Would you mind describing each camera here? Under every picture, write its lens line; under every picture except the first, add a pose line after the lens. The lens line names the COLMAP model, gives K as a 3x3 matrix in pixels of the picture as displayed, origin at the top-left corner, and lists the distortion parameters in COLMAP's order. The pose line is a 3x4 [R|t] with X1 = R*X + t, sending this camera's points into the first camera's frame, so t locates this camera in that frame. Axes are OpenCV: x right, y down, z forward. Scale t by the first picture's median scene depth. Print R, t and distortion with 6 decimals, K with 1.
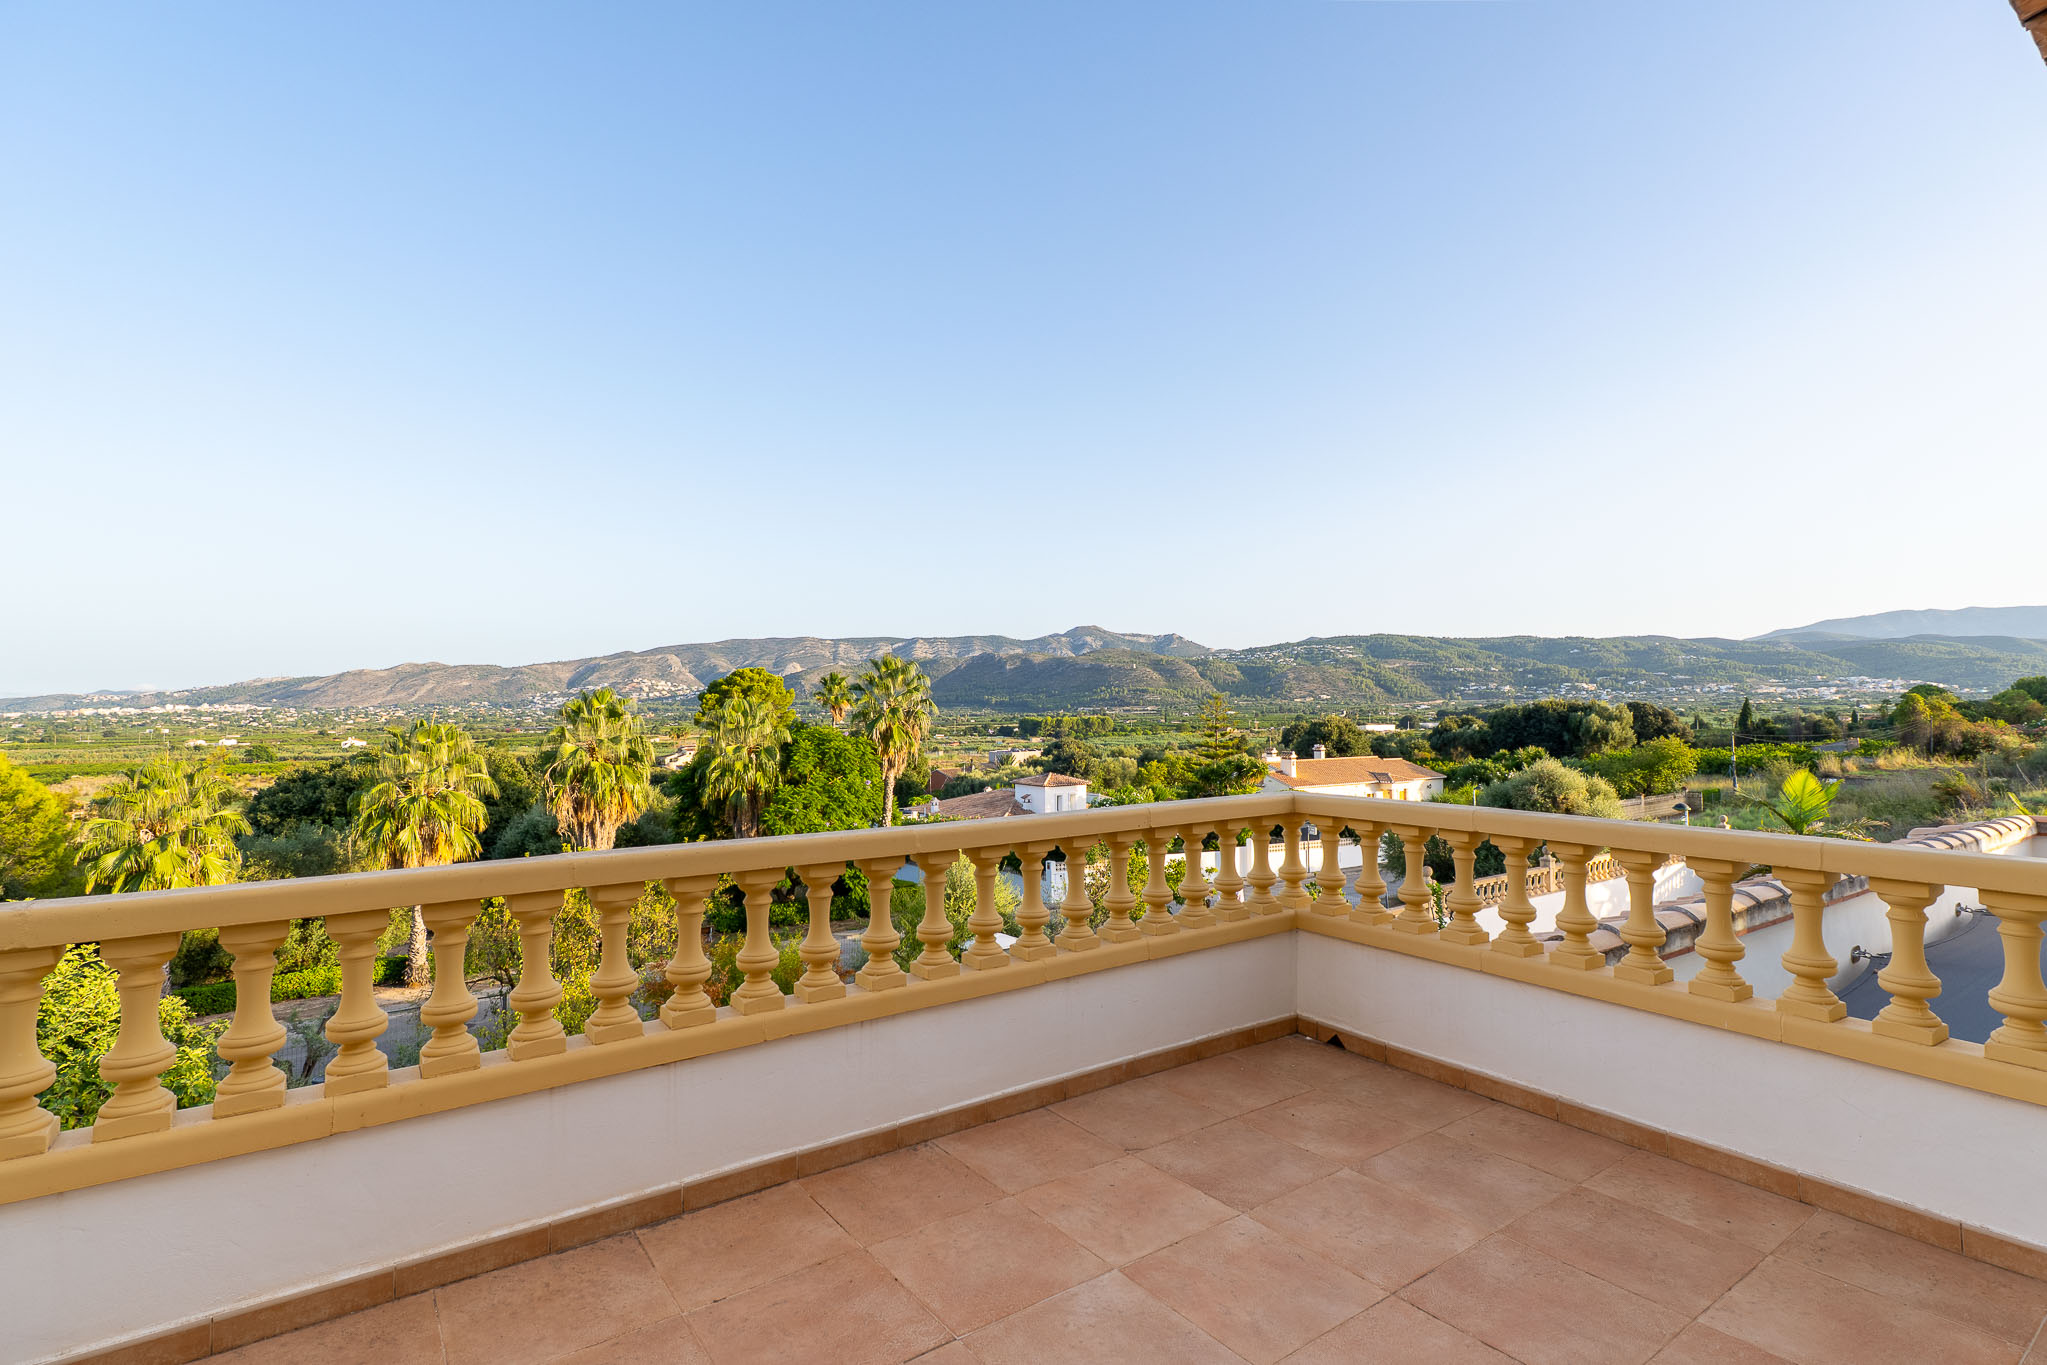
lens RADIAL K [[987.6, 0, 1050.4], [0, 987.6, 682.9], [0, 0, 1]] dist [0.001107, 0.000082]
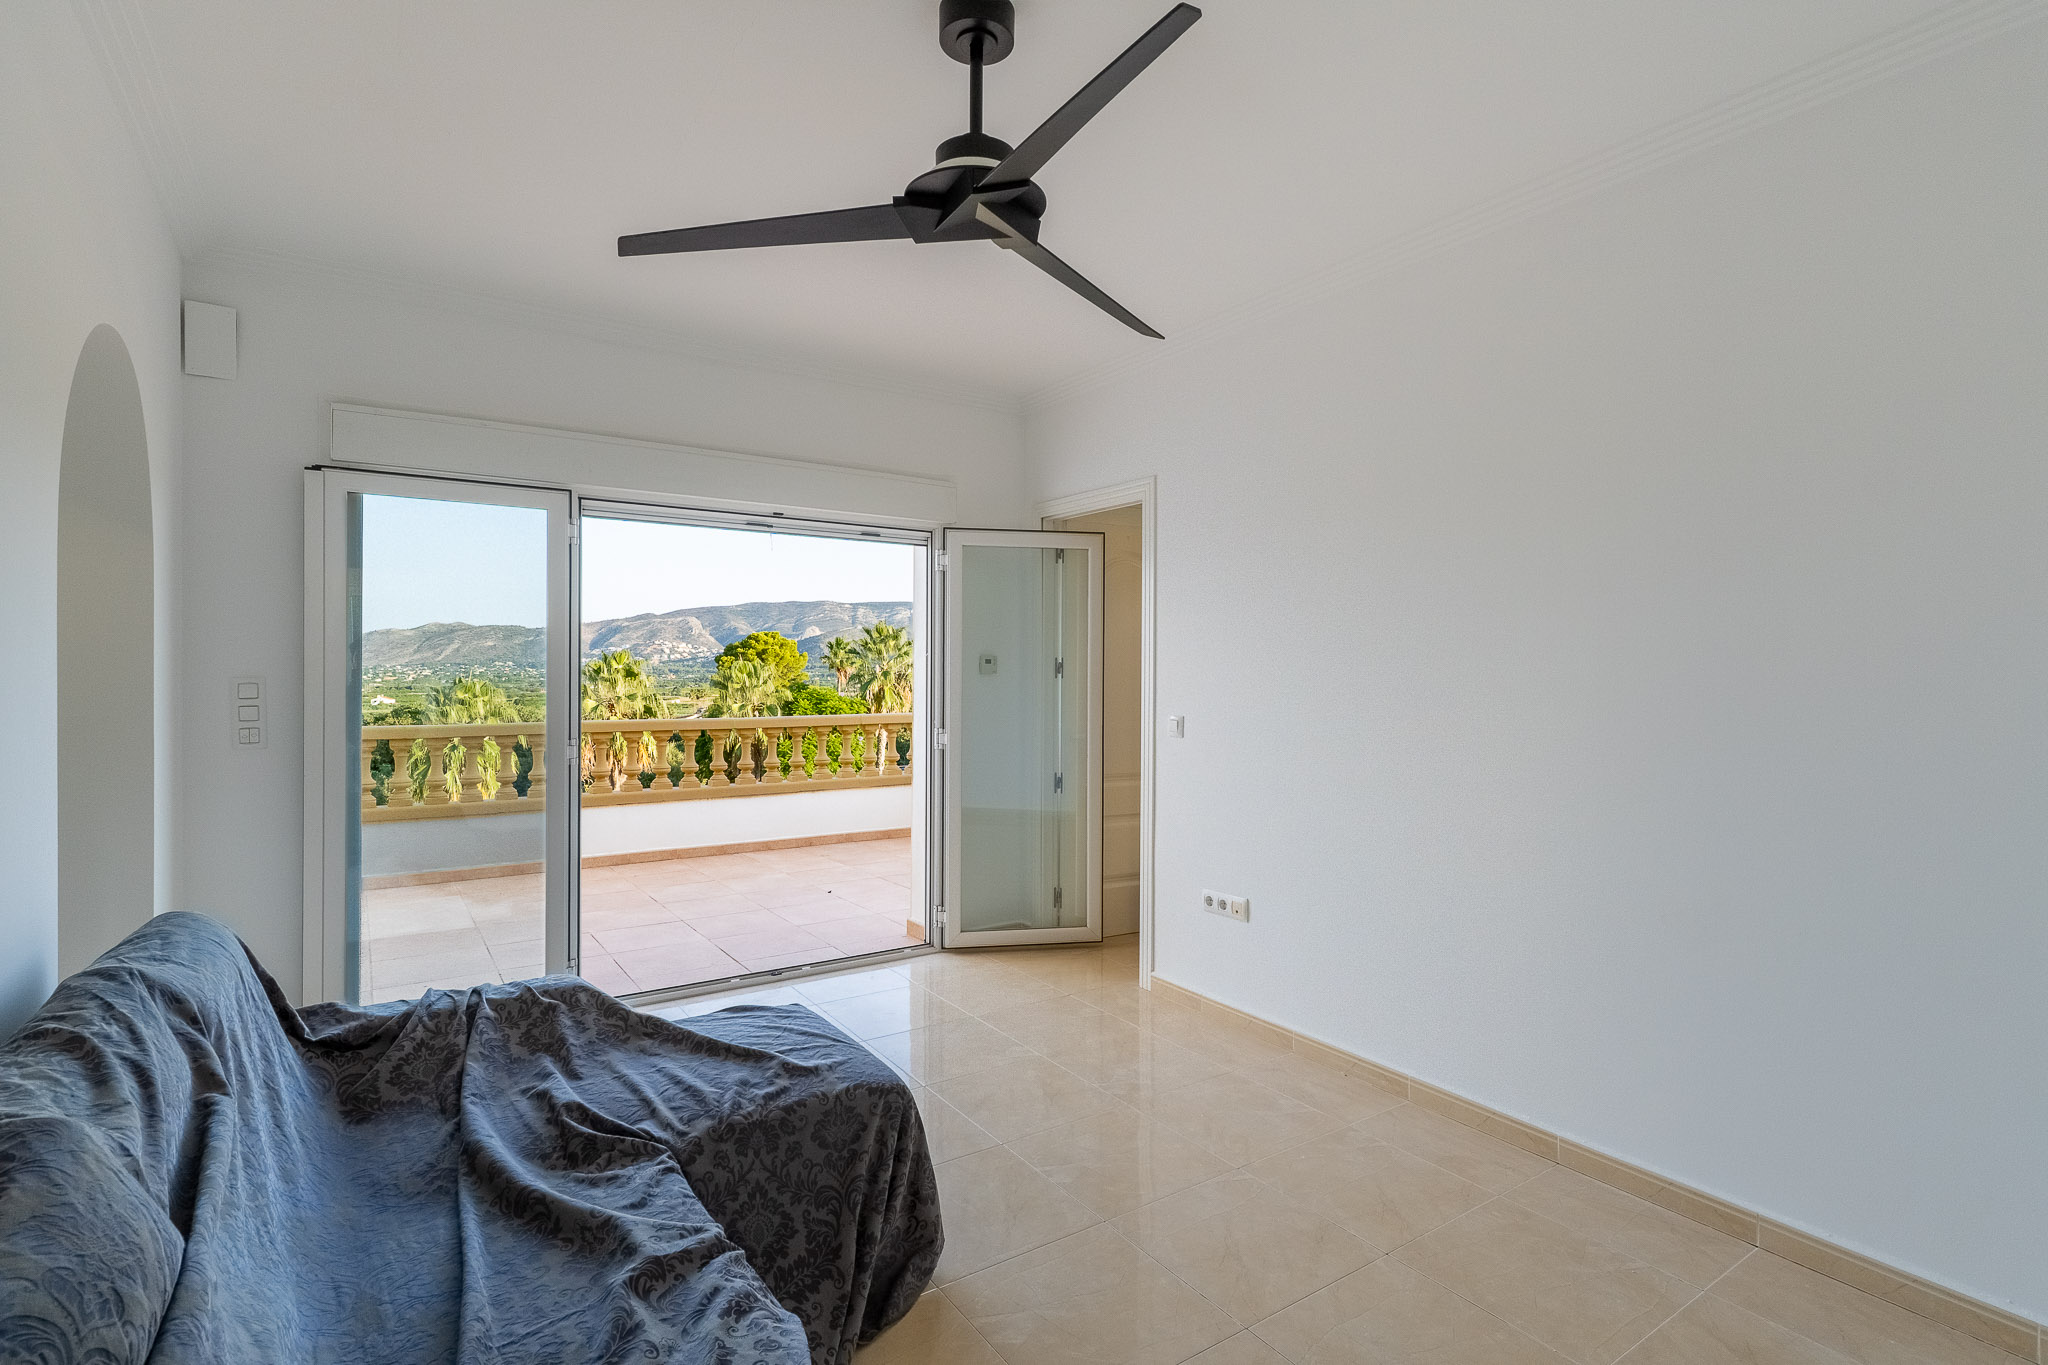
lens RADIAL K [[988.0, 0, 1054.2], [0, 988.0, 677.7], [0, 0, 1]] dist [0.001107, 0.000082]
pose [[0.999822, 0.009469, -0.016317, 0.045733], [-0.008977, 0.999510, 0.029977, -0.001272], [0.016593, -0.029825, 0.999417, -0.089519]]
